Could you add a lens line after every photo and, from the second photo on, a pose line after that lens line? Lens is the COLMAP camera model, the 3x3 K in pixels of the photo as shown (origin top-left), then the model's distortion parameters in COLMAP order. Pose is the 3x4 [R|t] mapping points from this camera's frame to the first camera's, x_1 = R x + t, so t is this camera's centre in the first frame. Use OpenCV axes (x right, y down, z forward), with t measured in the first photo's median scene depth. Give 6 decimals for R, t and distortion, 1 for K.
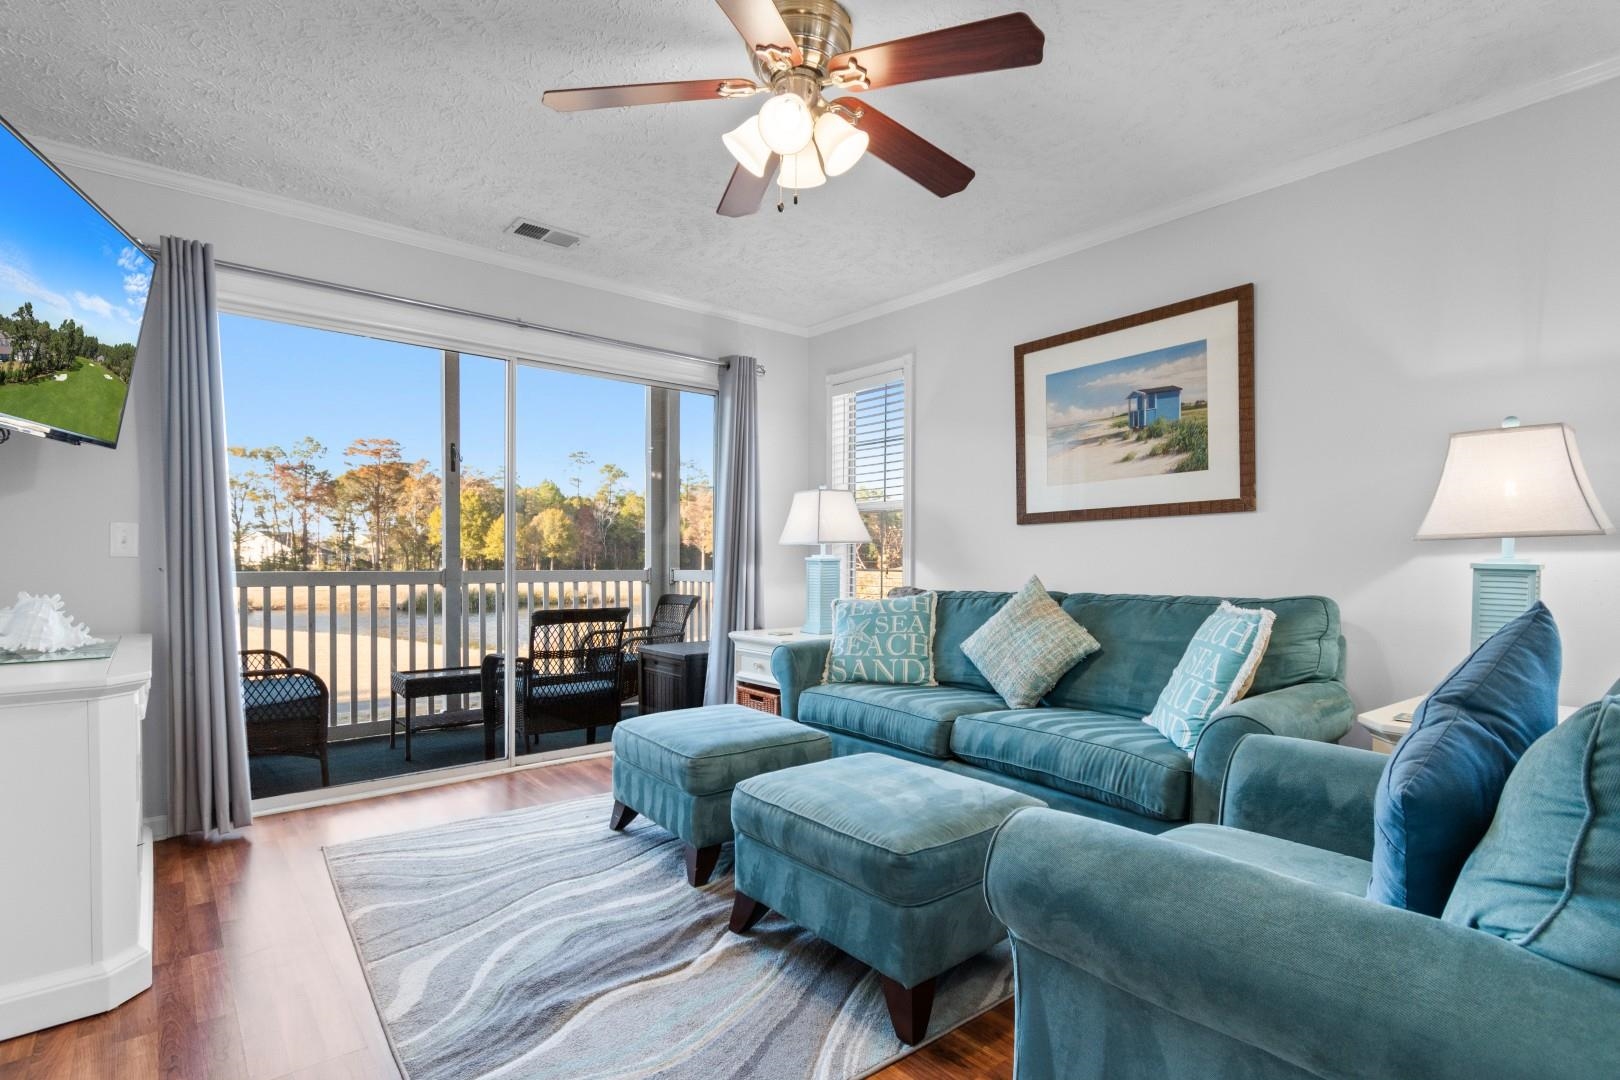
lens RADIAL K [[778.1, 0, 823.9], [0, 778.1, 570.3], [0, 0, 1]] dist [0.009519, -0.007533]
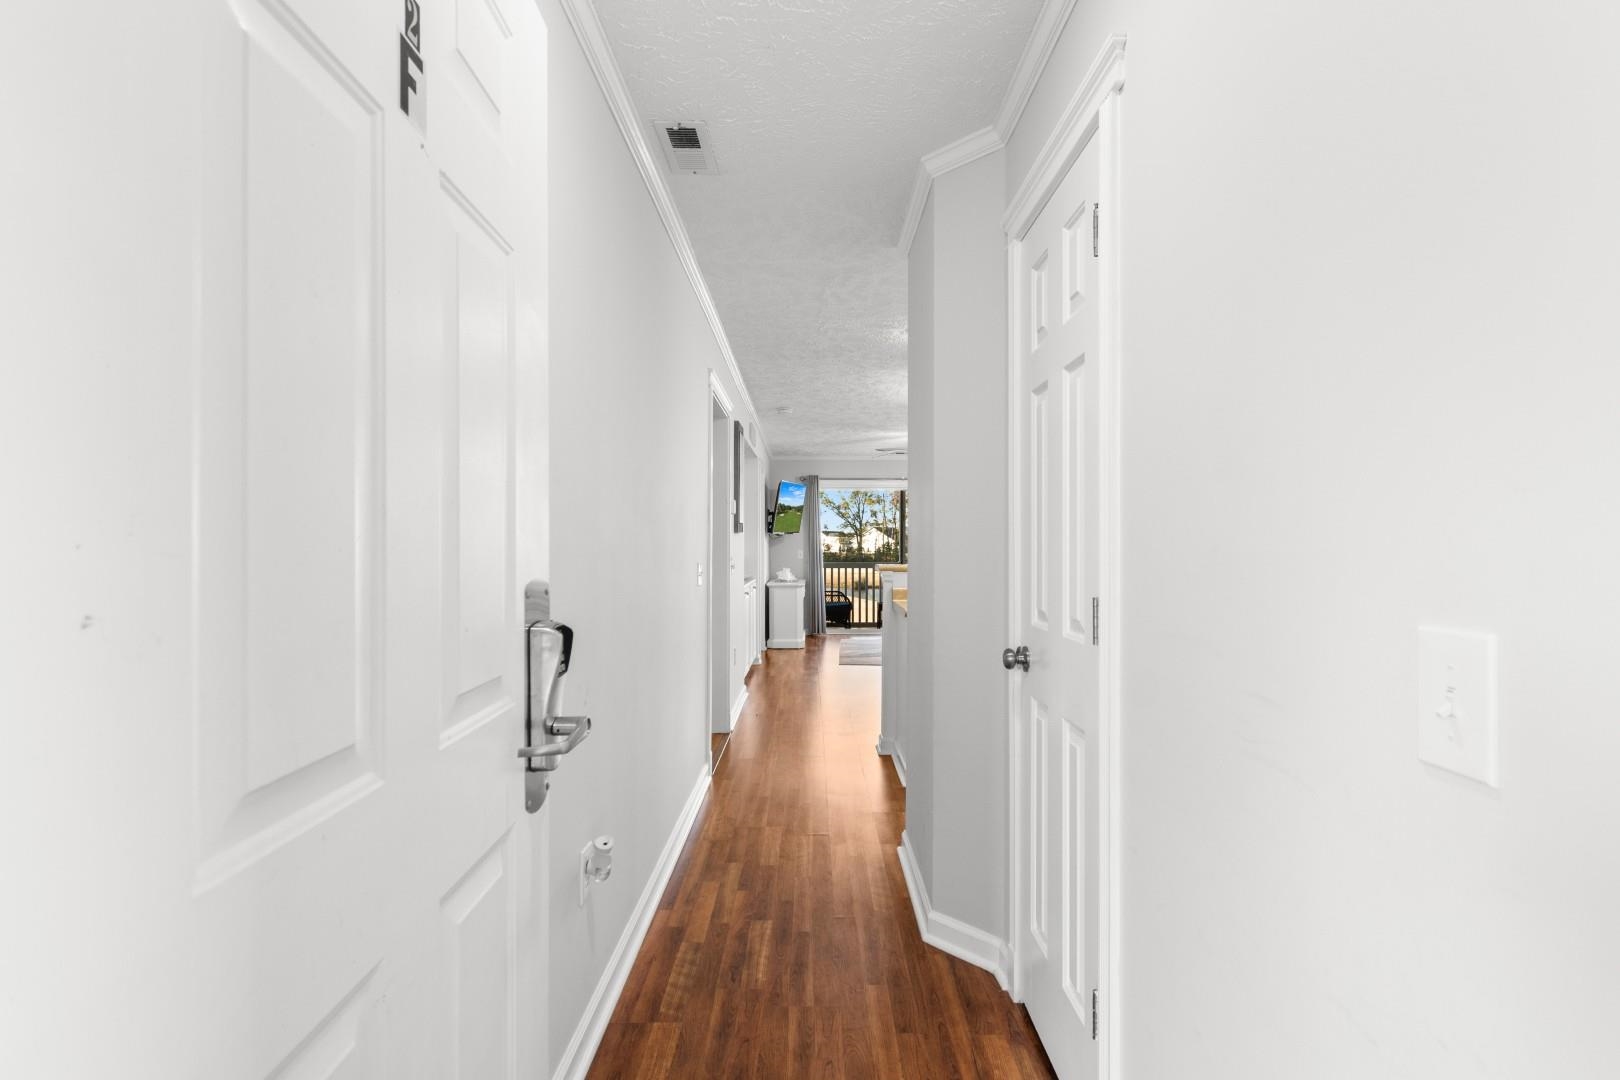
lens RADIAL K [[778.1, 0, 811.3], [0, 778.1, 547.1], [0, 0, 1]] dist [0.009519, -0.007533]
pose [[0.758229, -0.001653, -0.651986, 1.246624], [-0.009098, 0.999873, -0.013116, -0.020813], [0.651924, 0.015877, 0.758118, -1.420726]]
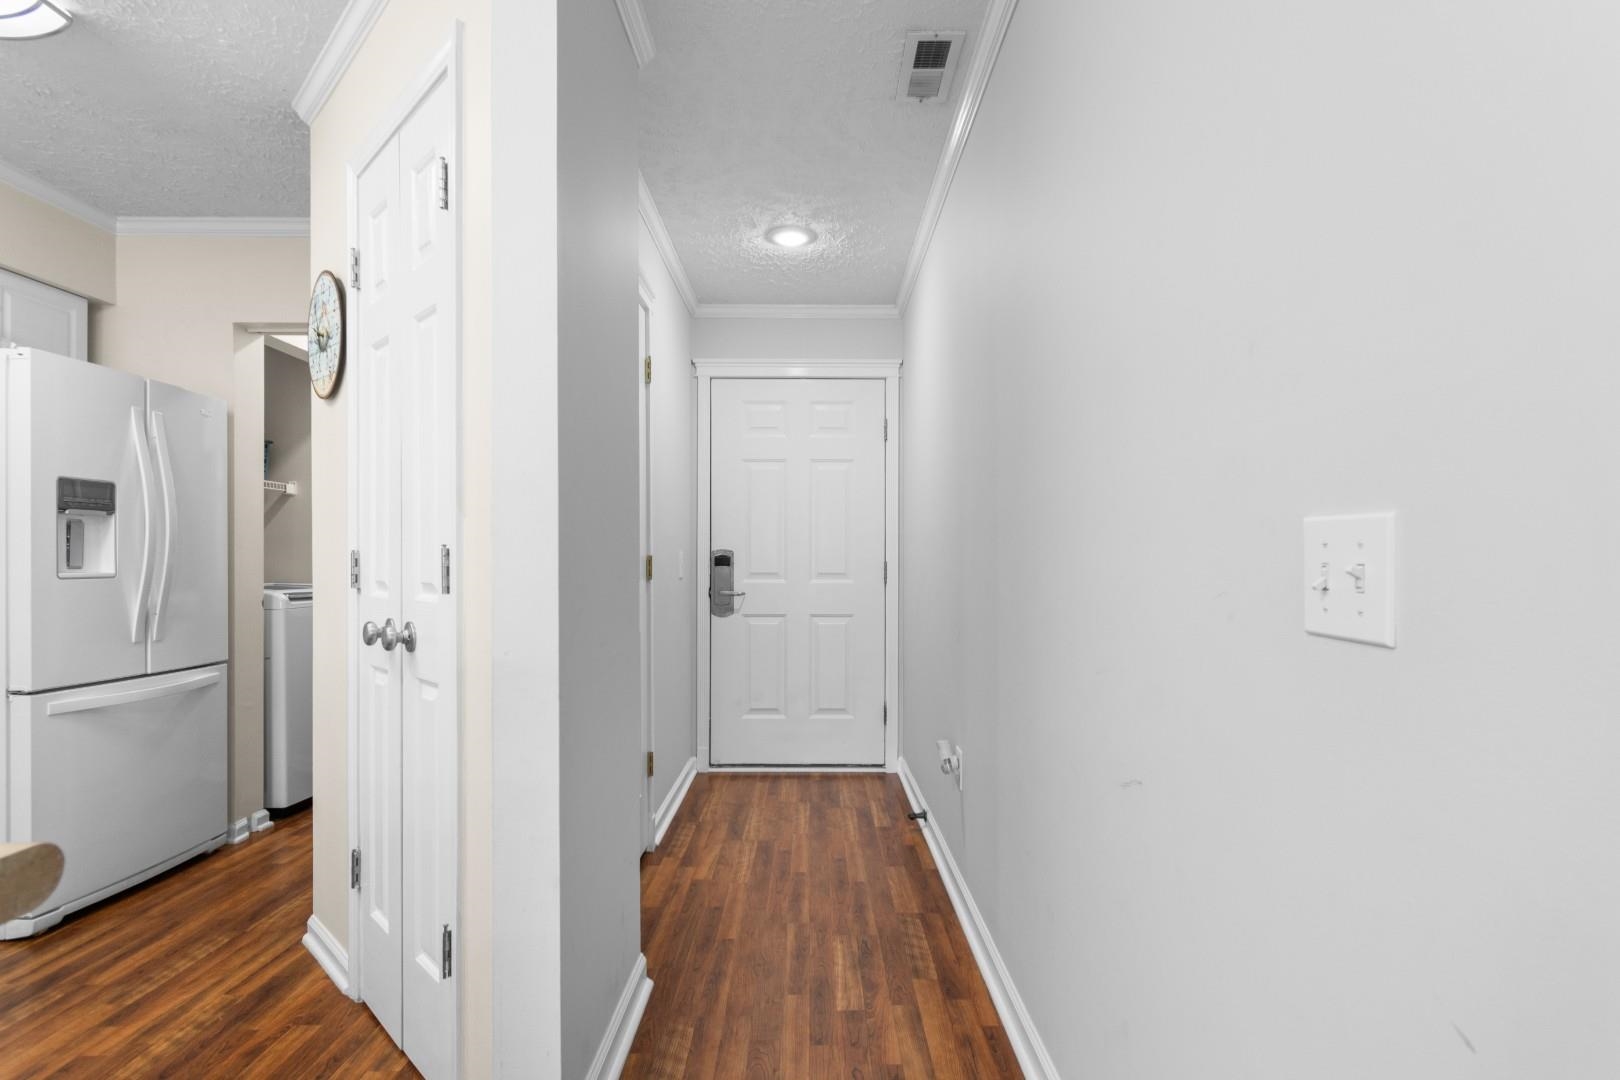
lens RADIAL K [[797.2, 0, 804.1], [0, 797.2, 565.5], [0, 0, 1]] dist [0.001238, -0.000773]
pose [[-0.752948, -0.009875, 0.658006, 0.425314], [0.005664, 0.999753, 0.021485, -0.006768], [-0.658056, 0.019904, -0.752706, -0.490390]]
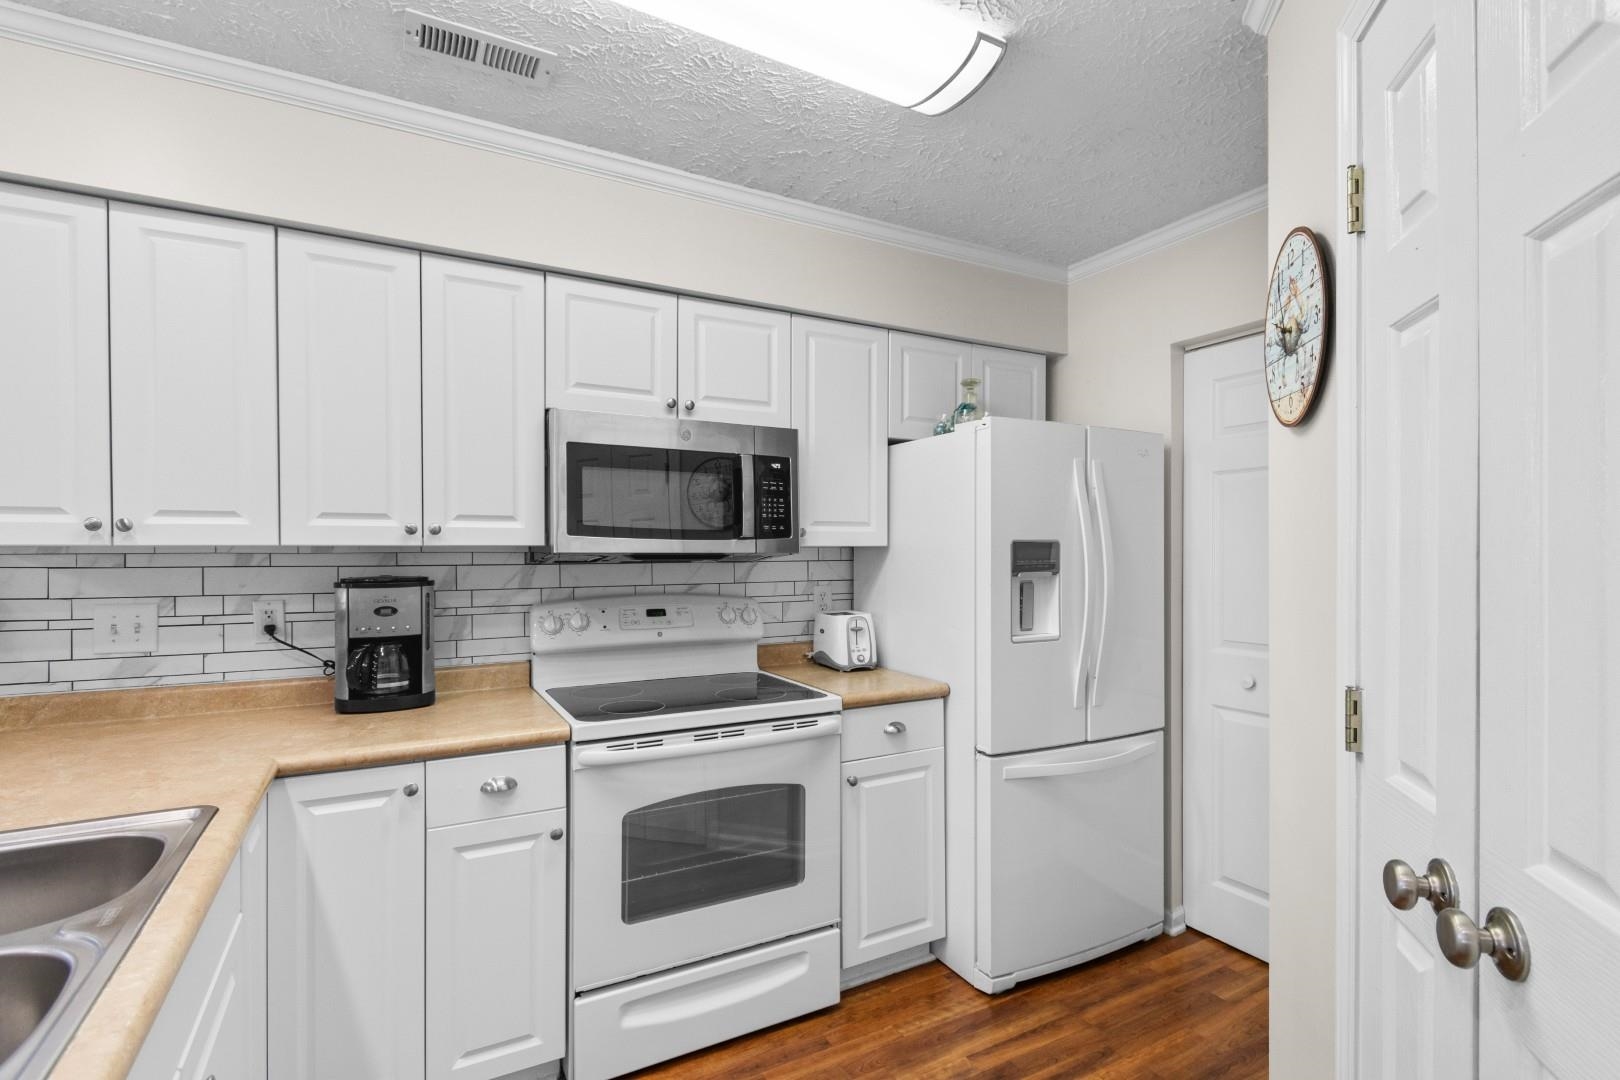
lens RADIAL K [[778.1, 0, 816.9], [0, 778.1, 556.5], [0, 0, 1]] dist [0.009519, -0.007533]
pose [[0.196897, -0.008681, 0.980386, 0.664679], [0.018903, 0.999809, 0.005057, -0.062644], [-0.980242, 0.017537, 0.197024, -0.550997]]
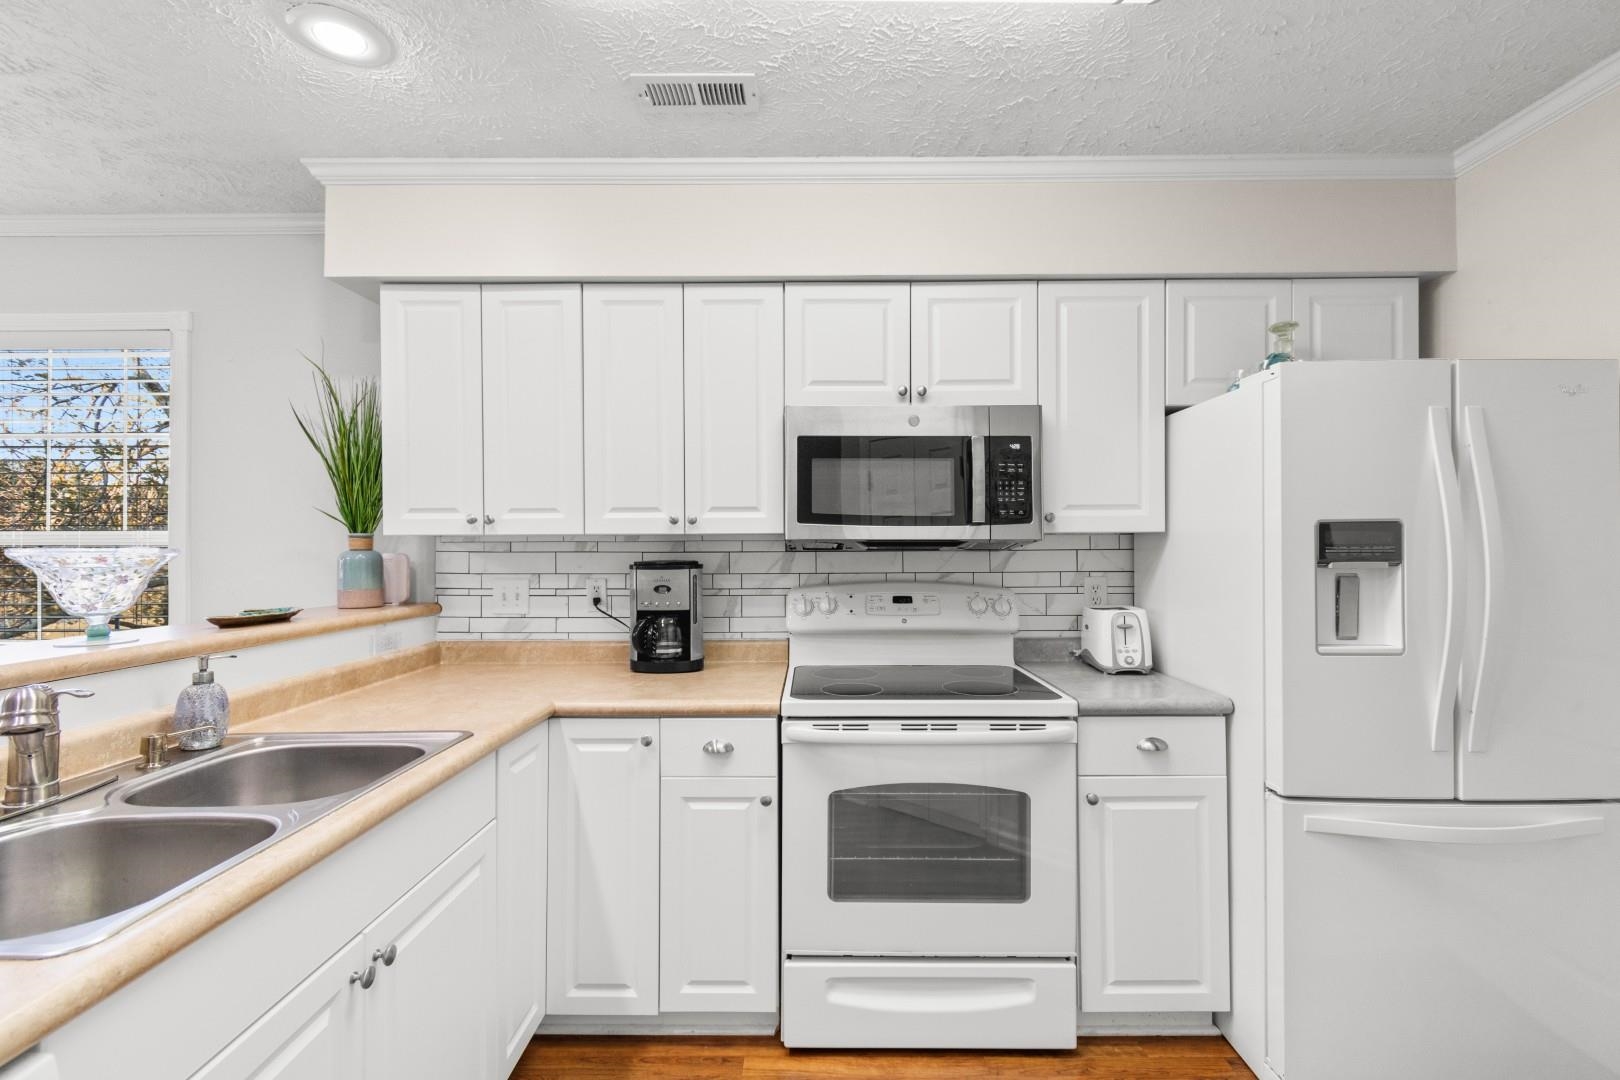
lens RADIAL K [[717.5, 0, 805.3], [0, 717.5, 546.3], [0, 0, 1]] dist [0.010362, -0.005192]
pose [[0.656851, -0.001426, 0.754019, 0.770042], [0.017038, 0.999771, -0.012952, -0.052857], [-0.753828, 0.021355, 0.656725, -0.637557]]
